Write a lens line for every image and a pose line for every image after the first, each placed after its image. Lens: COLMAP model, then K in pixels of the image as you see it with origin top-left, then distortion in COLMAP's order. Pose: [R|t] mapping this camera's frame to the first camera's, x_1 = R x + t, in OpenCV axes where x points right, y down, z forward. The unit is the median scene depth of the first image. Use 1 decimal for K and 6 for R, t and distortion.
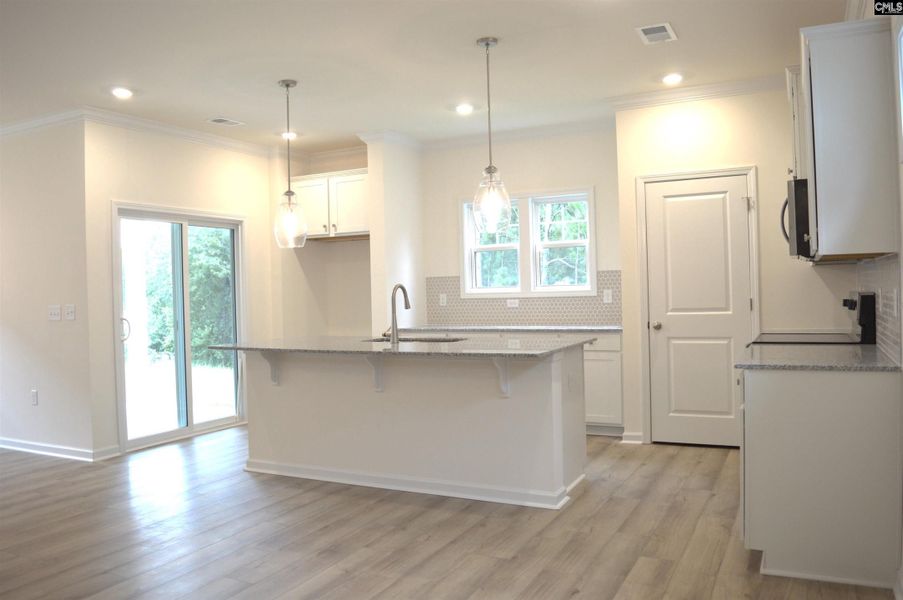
lens RADIAL K [[717.2, 0, 451.7], [0, 717.2, 289.9], [0, 0, 1]] dist [-0.054645, 0.001691]
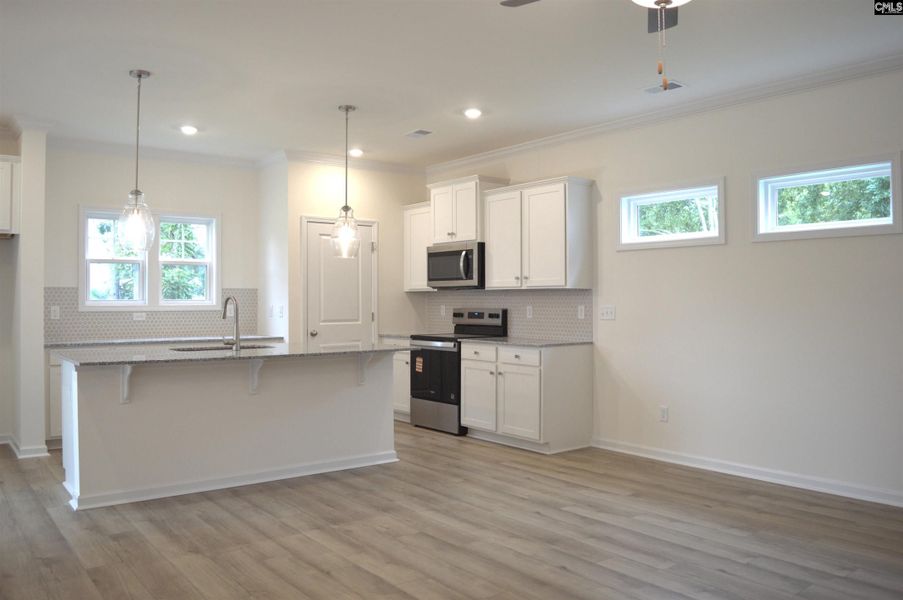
lens RADIAL K [[722.7, 0, 446.6], [0, 722.7, 294.5], [0, 0, 1]] dist [-0.090838, 0.011035]
pose [[0.421924, 0.031972, 0.906067, -0.797206], [-0.009187, 0.999477, -0.030990, 0.018383], [-0.906584, 0.004751, 0.421998, 0.232295]]
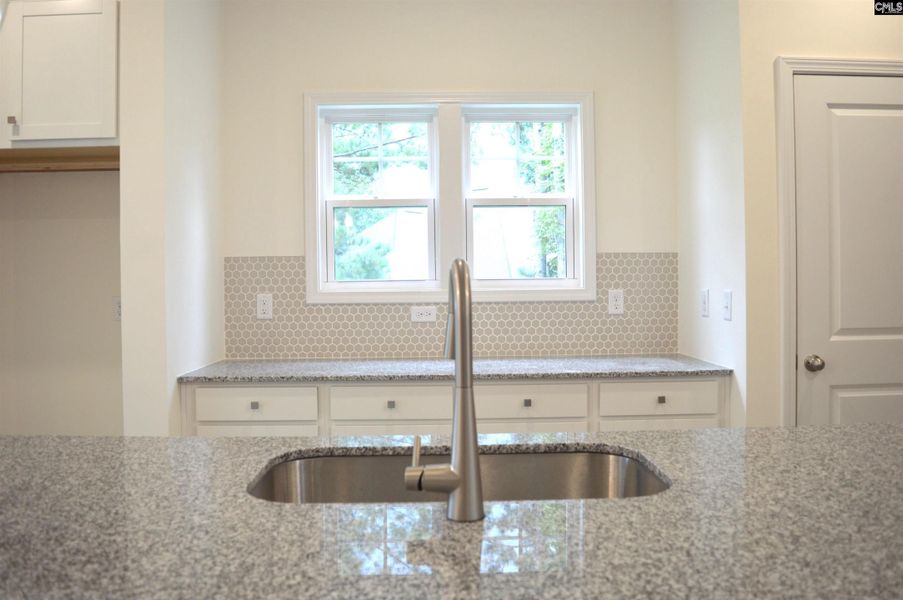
lens RADIAL K [[722.7, 0, 446.6], [0, 722.7, 294.5], [0, 0, 1]] dist [-0.090838, 0.011035]
pose [[0.881818, 0.008400, 0.471515, -0.168843], [-0.012889, 0.999897, 0.006292, 0.002701], [-0.471413, -0.011625, 0.881836, 0.691960]]
